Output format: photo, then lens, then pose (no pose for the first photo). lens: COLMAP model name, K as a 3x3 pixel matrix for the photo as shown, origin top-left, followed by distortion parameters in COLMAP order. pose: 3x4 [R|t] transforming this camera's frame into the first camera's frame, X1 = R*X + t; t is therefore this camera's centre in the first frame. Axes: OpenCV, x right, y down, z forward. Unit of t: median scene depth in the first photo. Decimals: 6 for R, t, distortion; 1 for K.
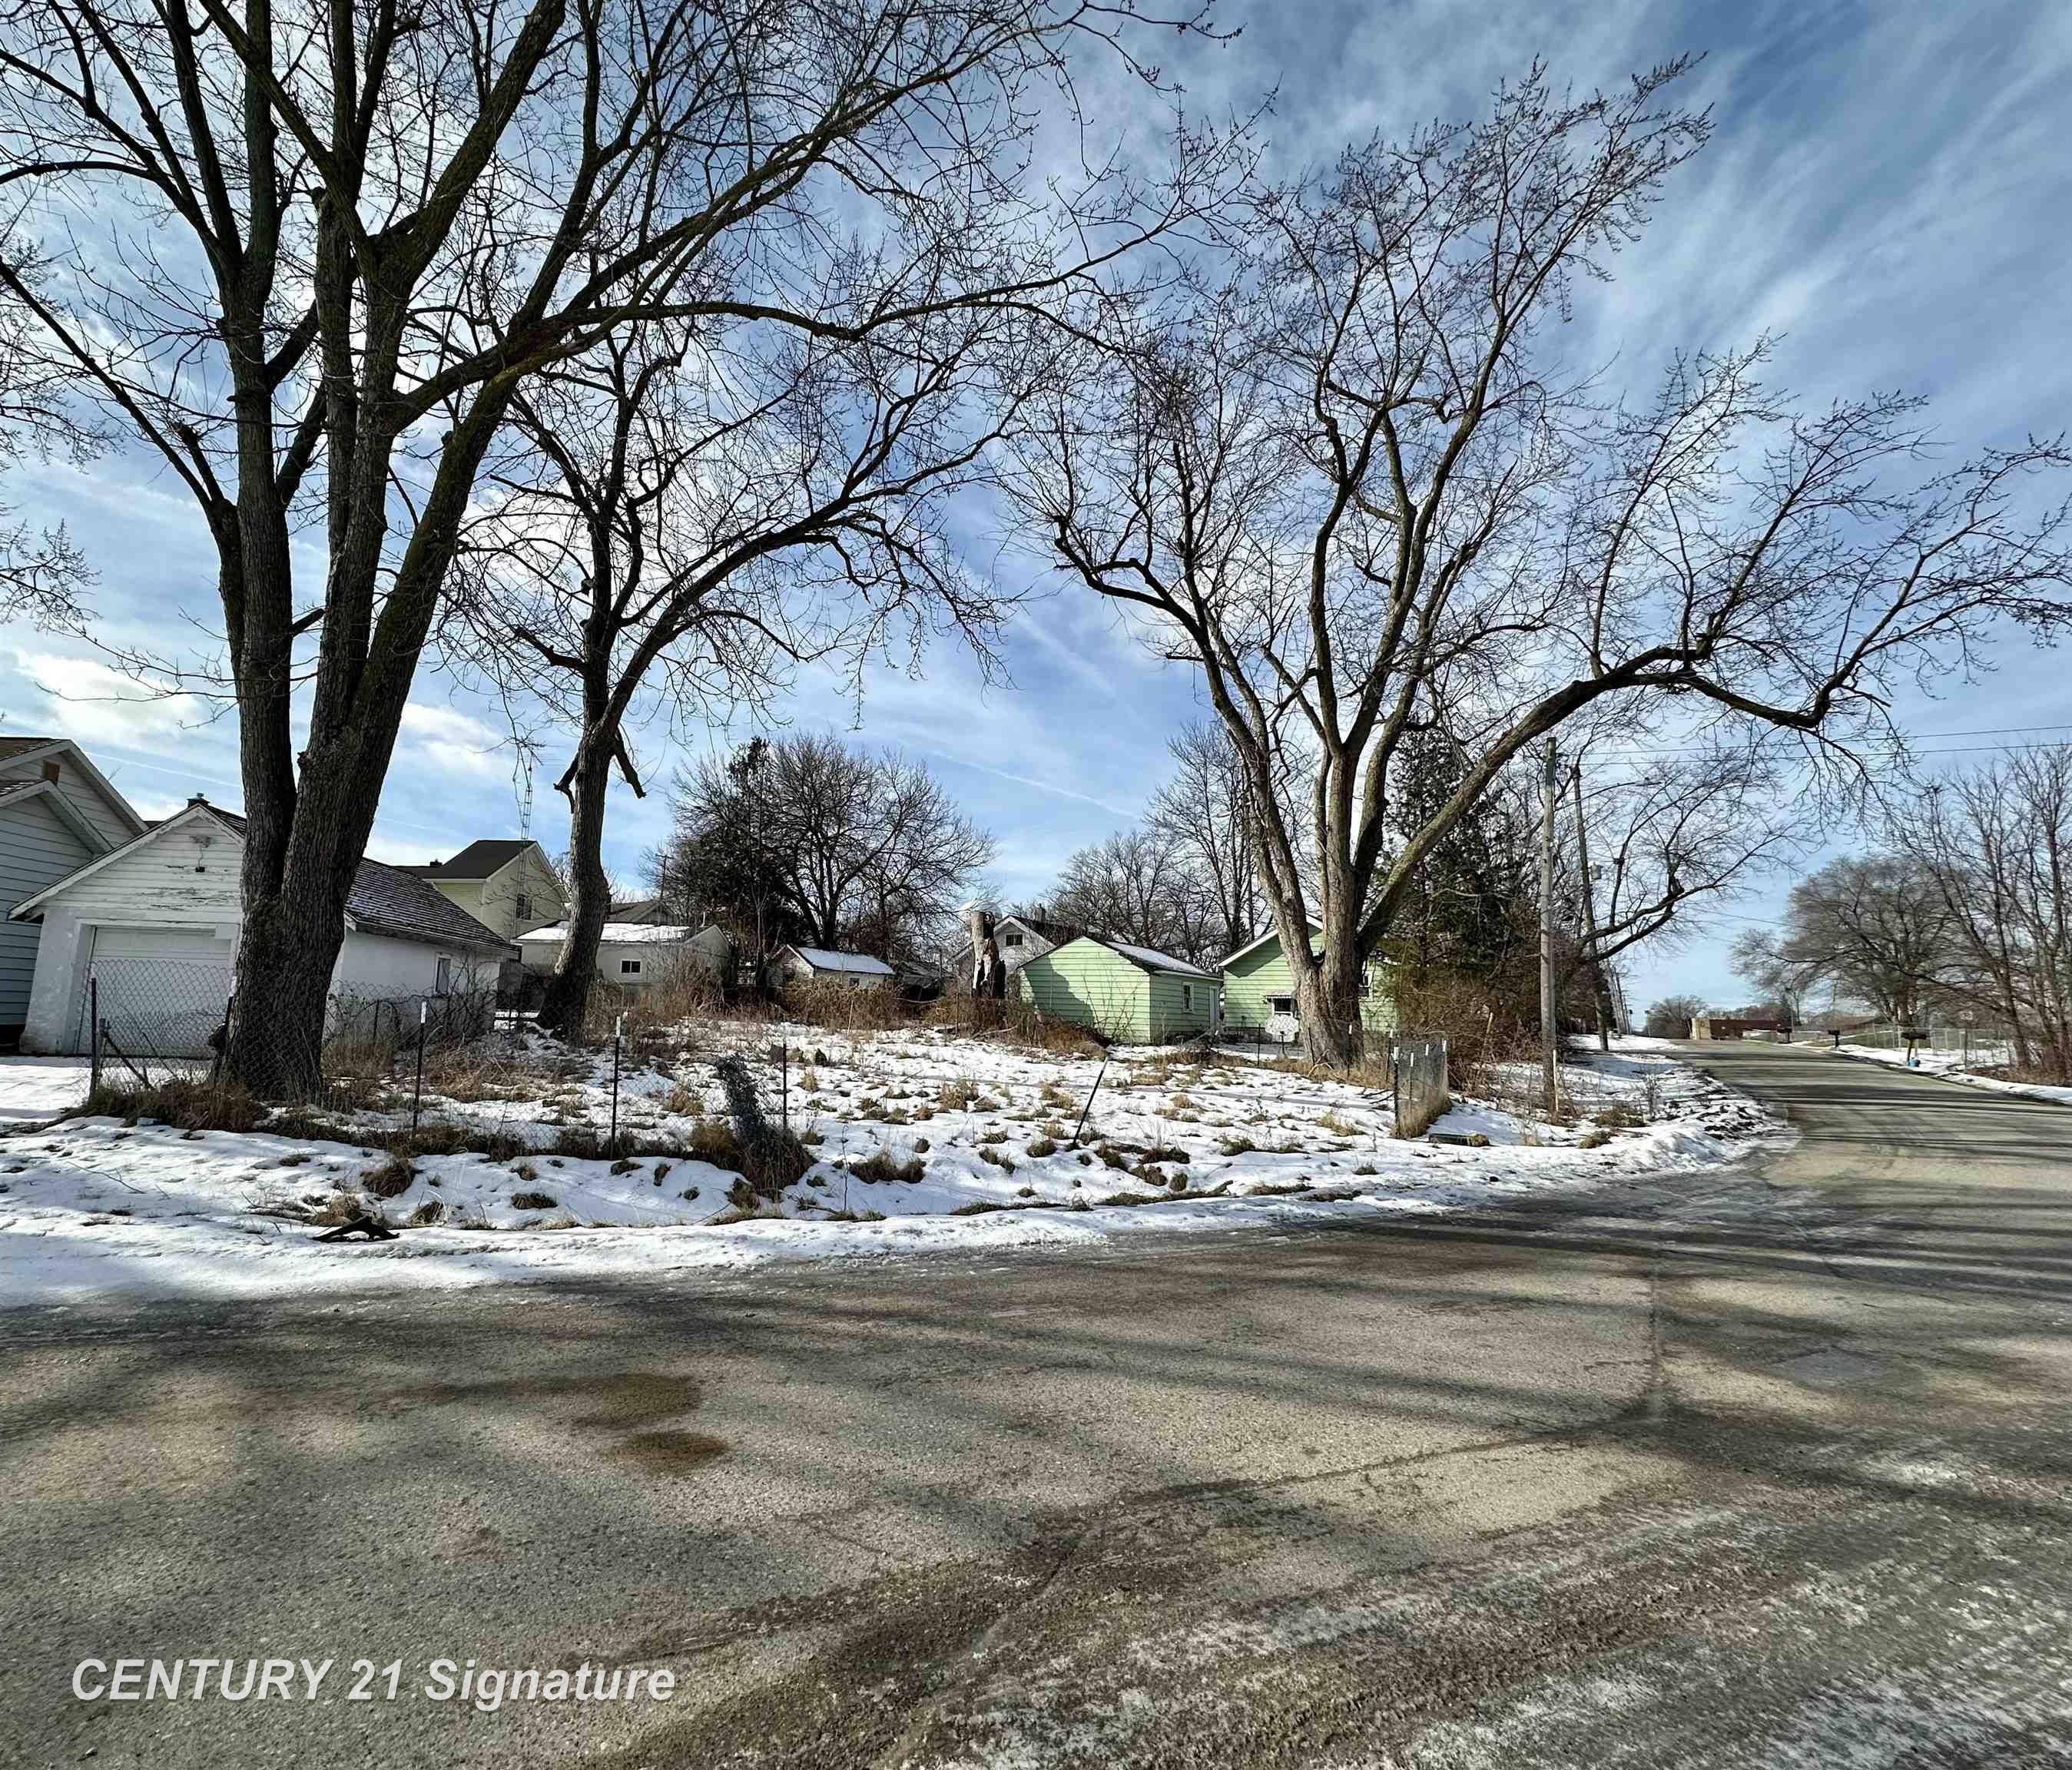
lens RADIAL K [[939.8, 0, 886.1], [0, 939.8, 891.5], [0, 0, 1]] dist [-0.005568, 0.000621]
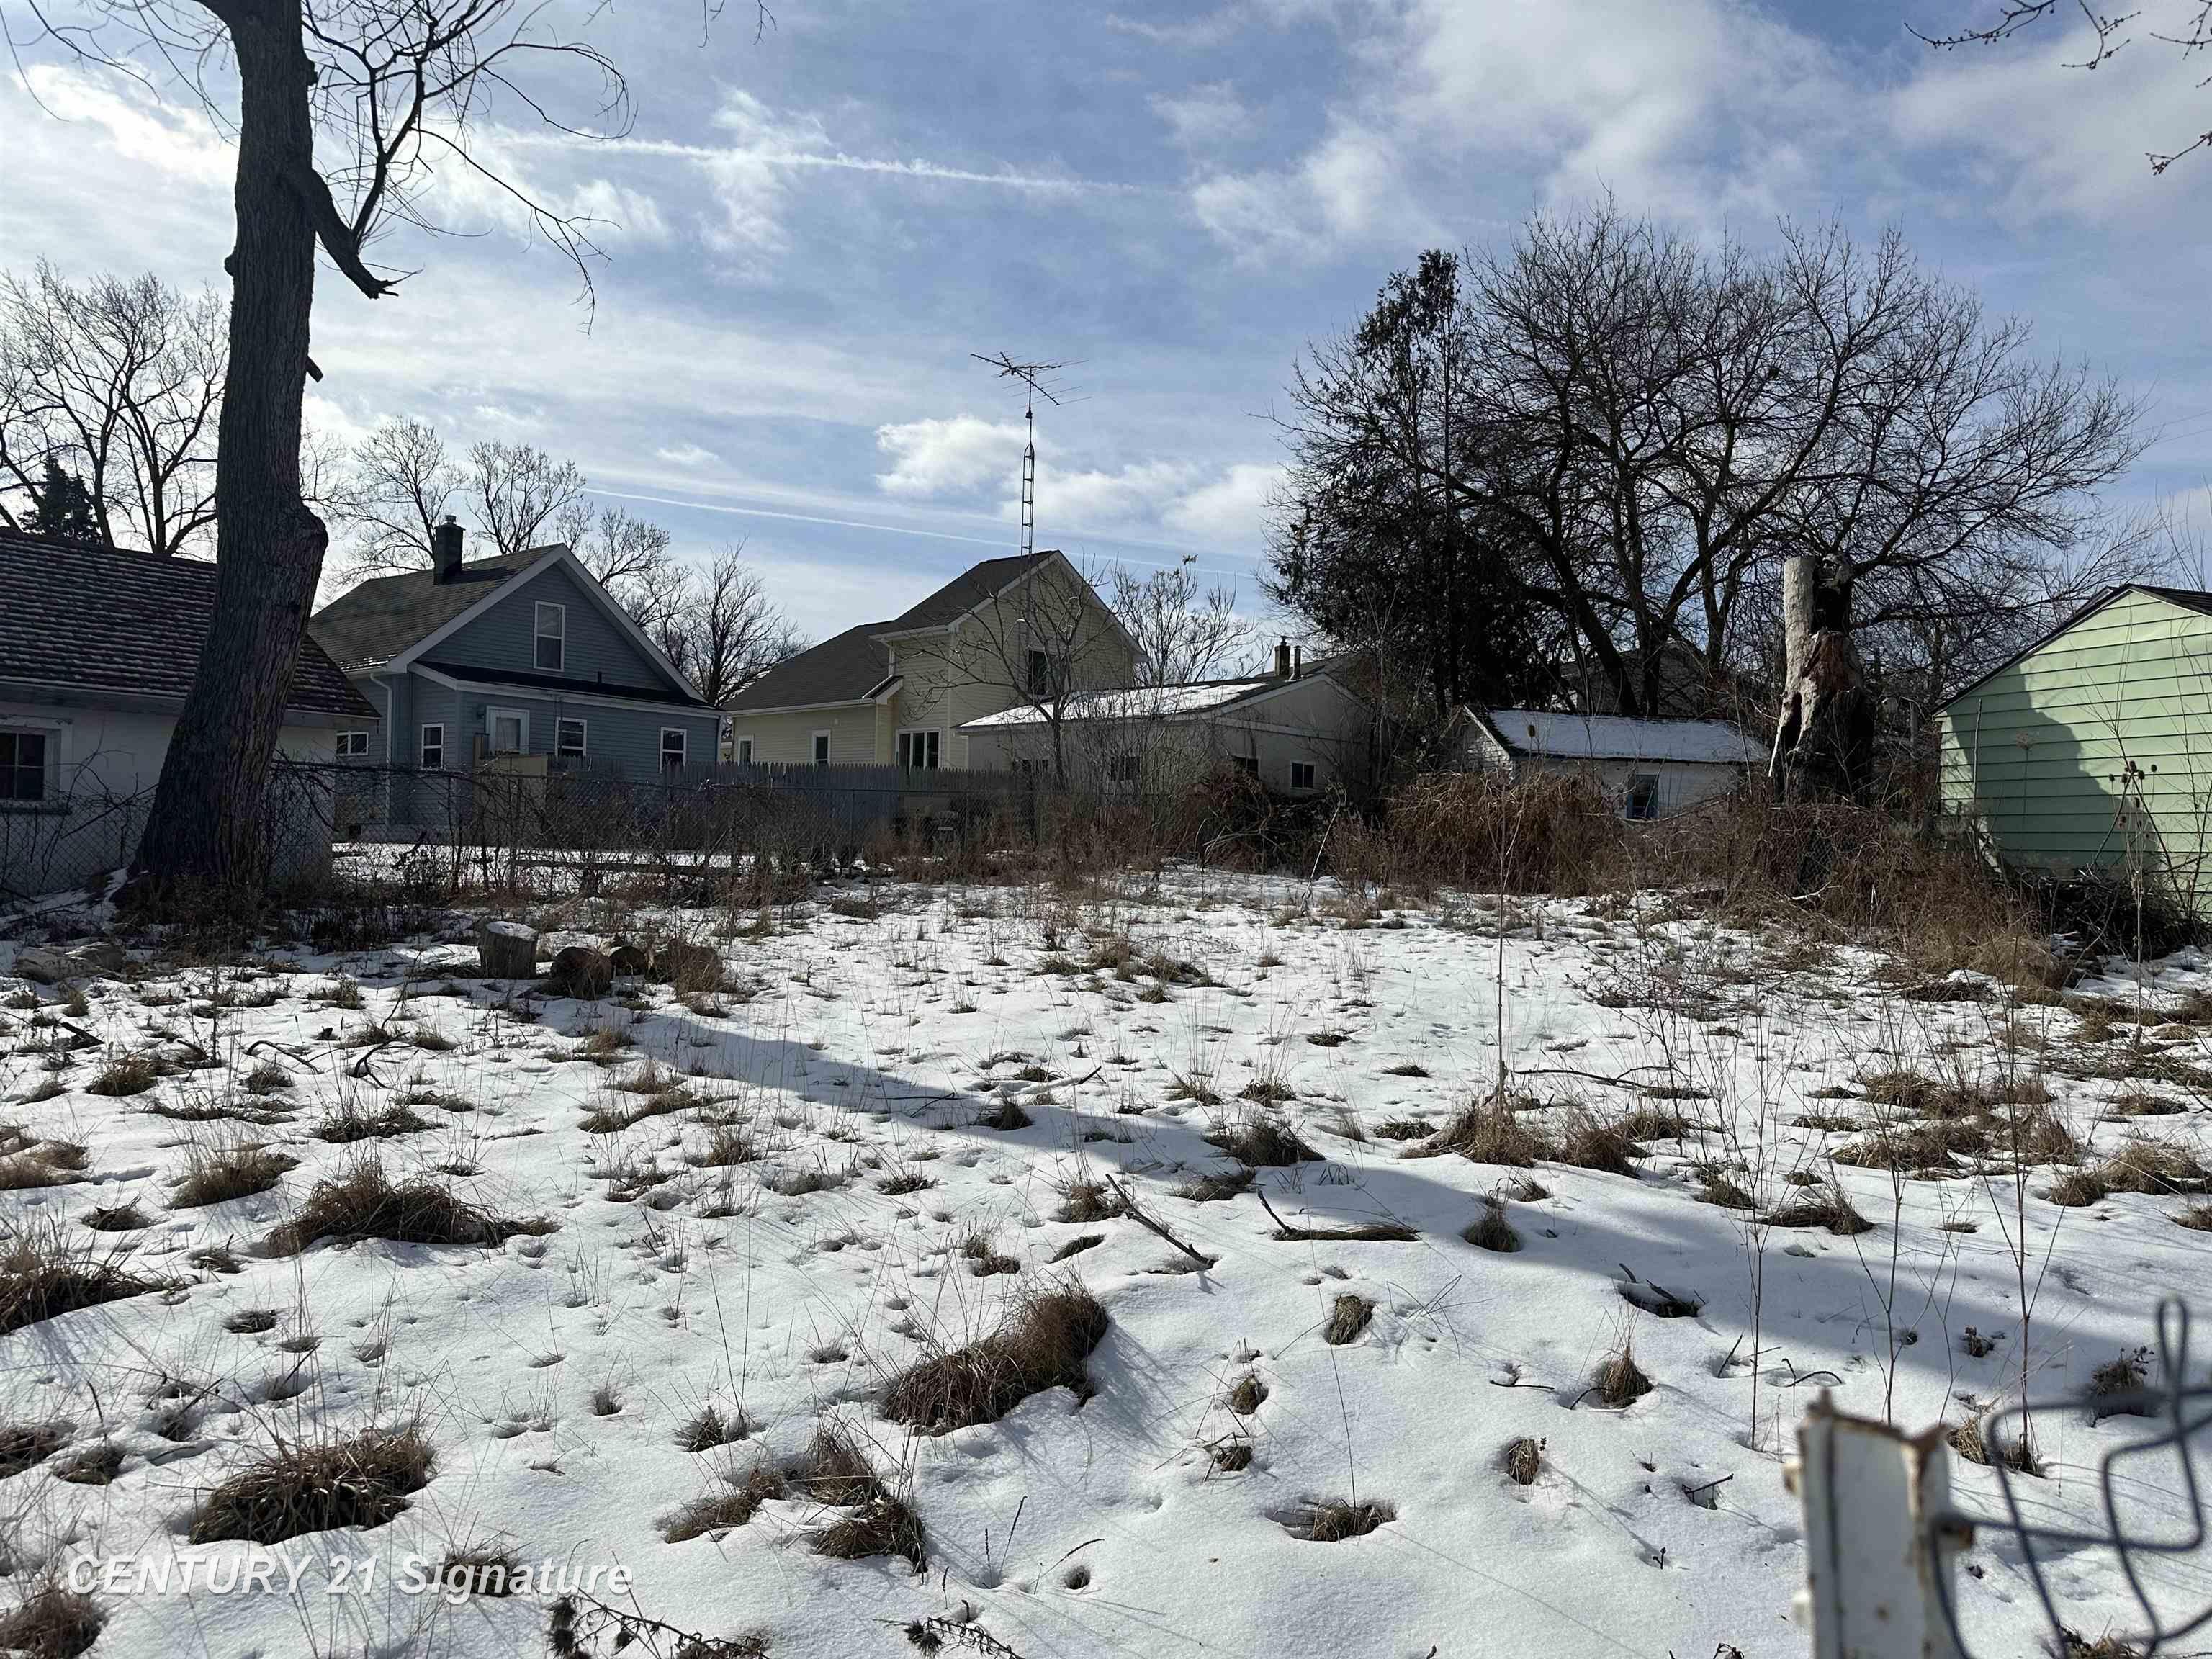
lens RADIAL K [[1524.1, 0, 1106.0], [0, 1524.1, 829.5], [0, 0, 1]] dist [0.187398, -0.374041]
pose [[0.822833, -0.021829, -0.567864, 2.835584], [0.077639, 0.994210, 0.074281, 0.772345], [0.562955, -0.105209, 0.819764, 4.995773]]
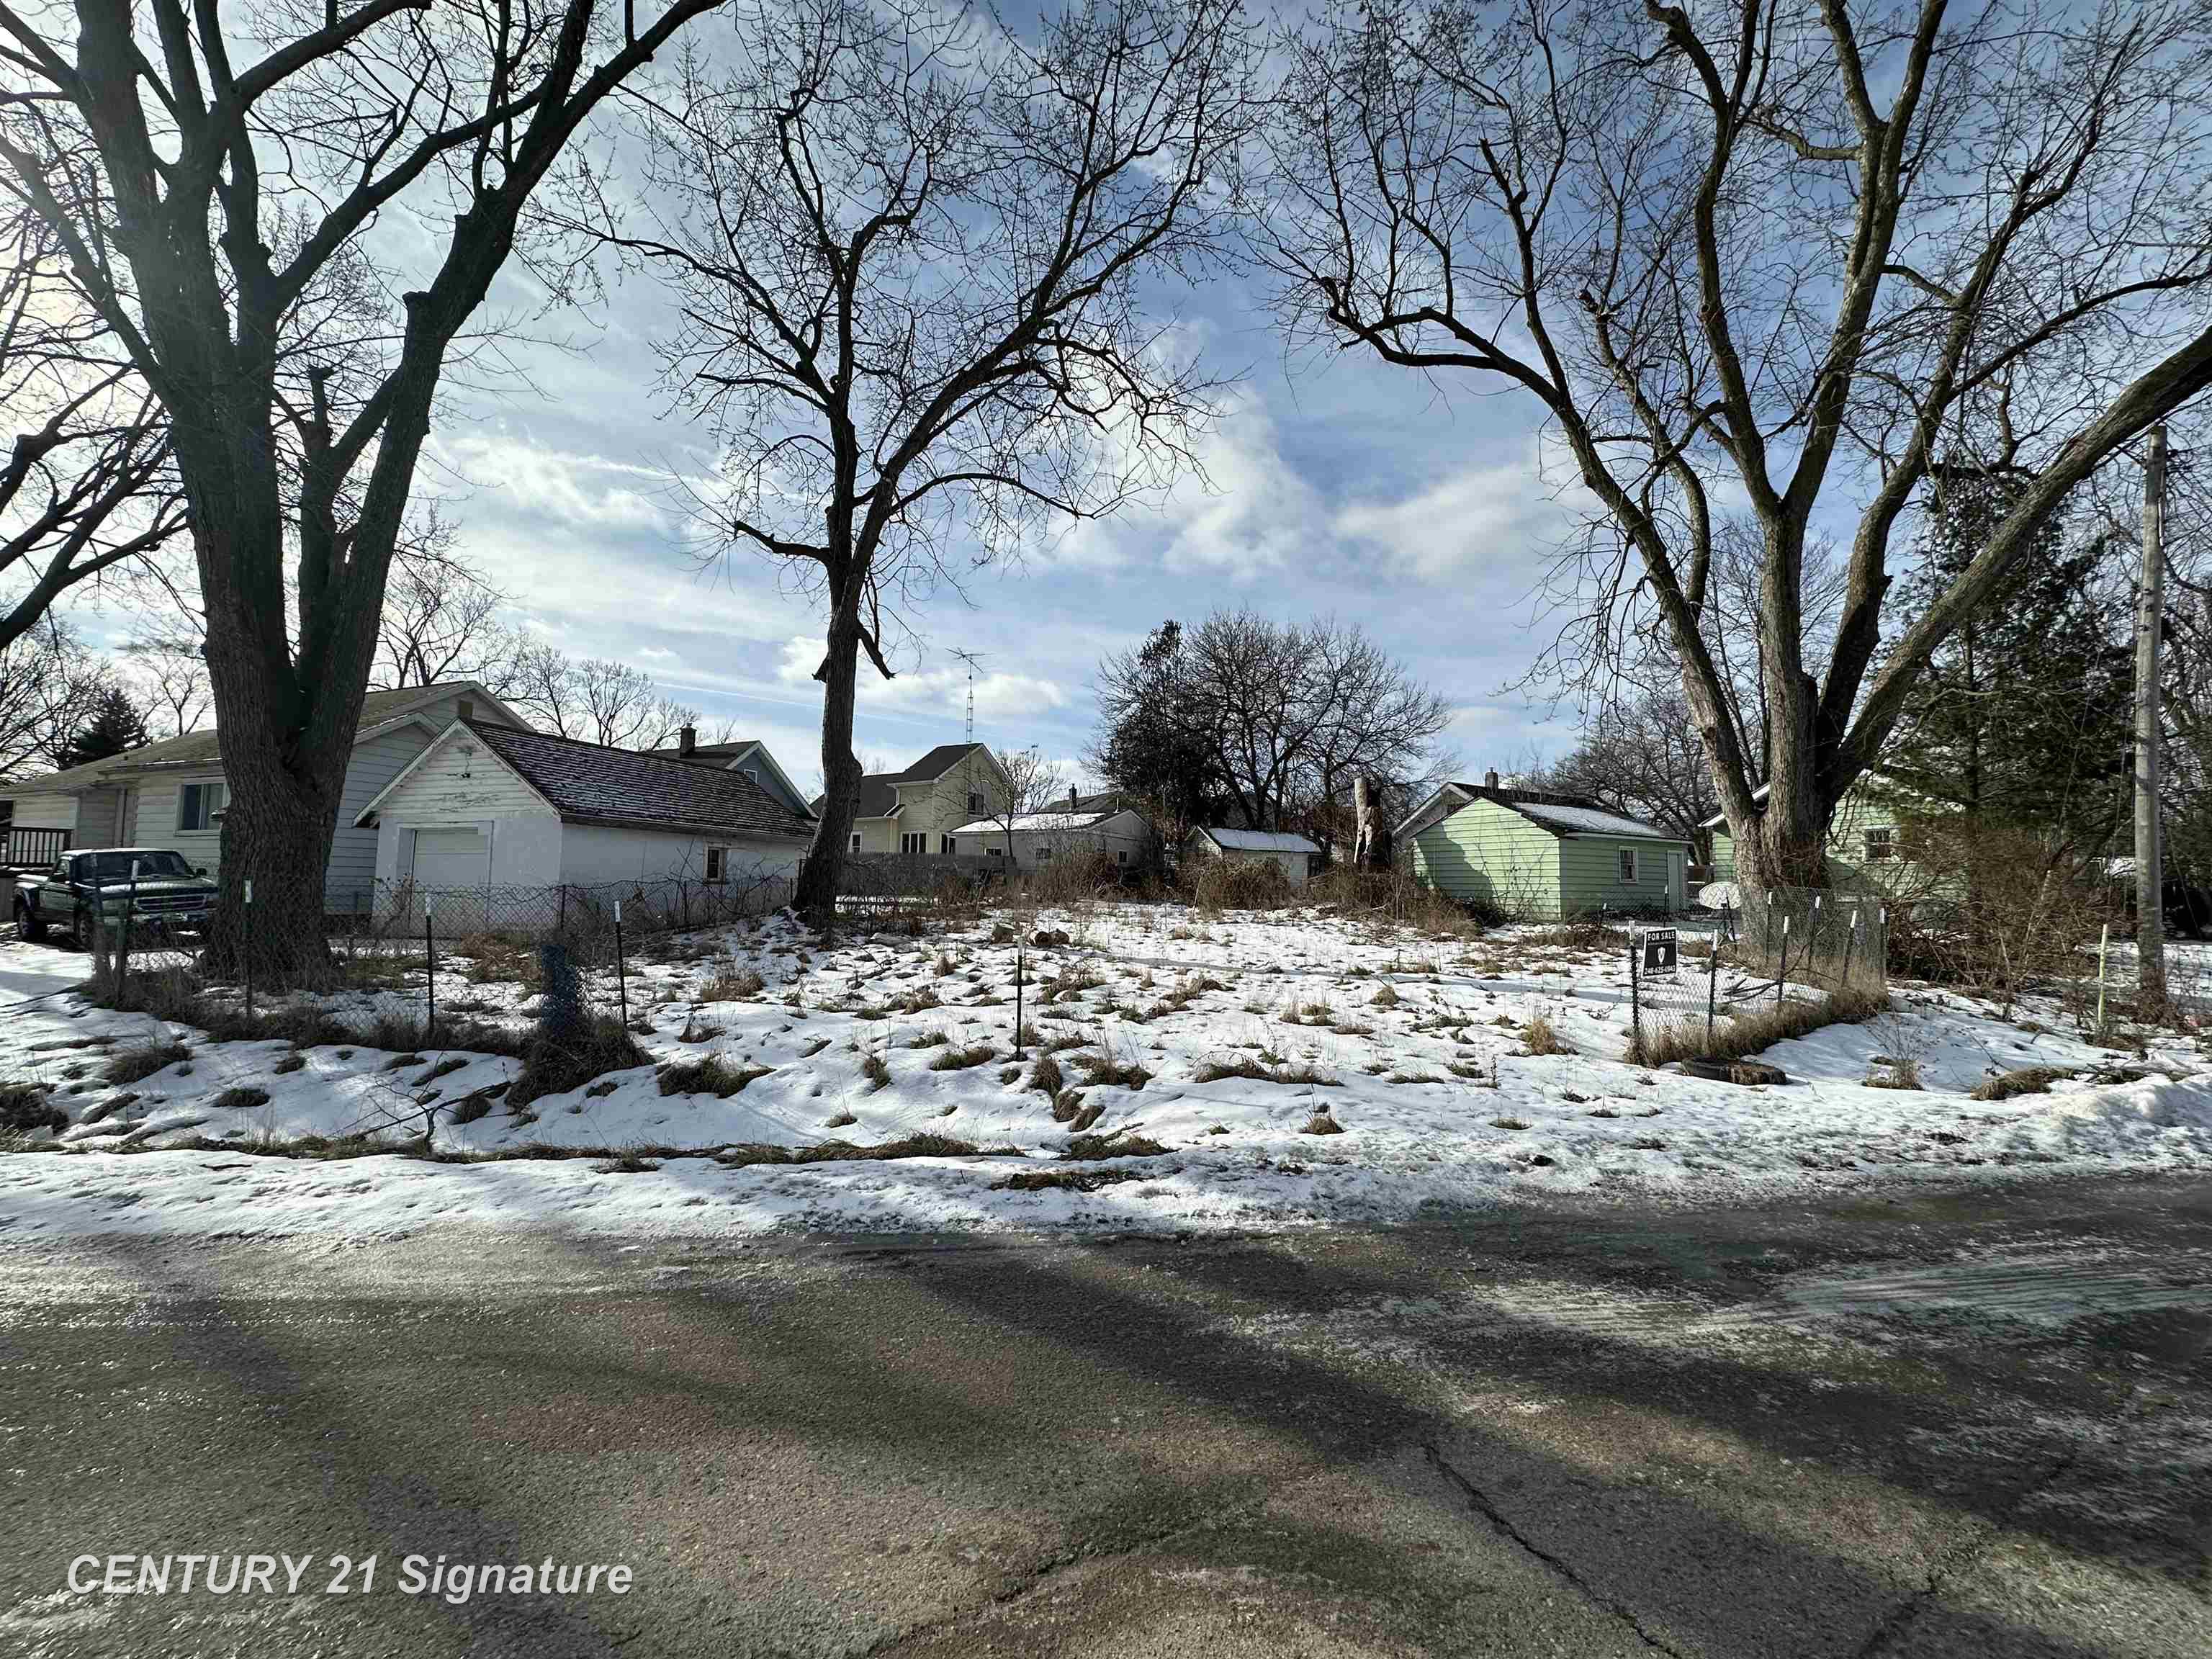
lens RADIAL K [[877.9, 0, 1101.1], [0, 877.9, 833.3], [0, 0, 1]] dist [-0.000819, 0.000134]
pose [[0.933867, -0.045795, -0.354676, 2.165914], [0.064412, 0.997087, 0.040857, 0.314563], [0.351771, -0.061000, 0.934096, 1.666584]]
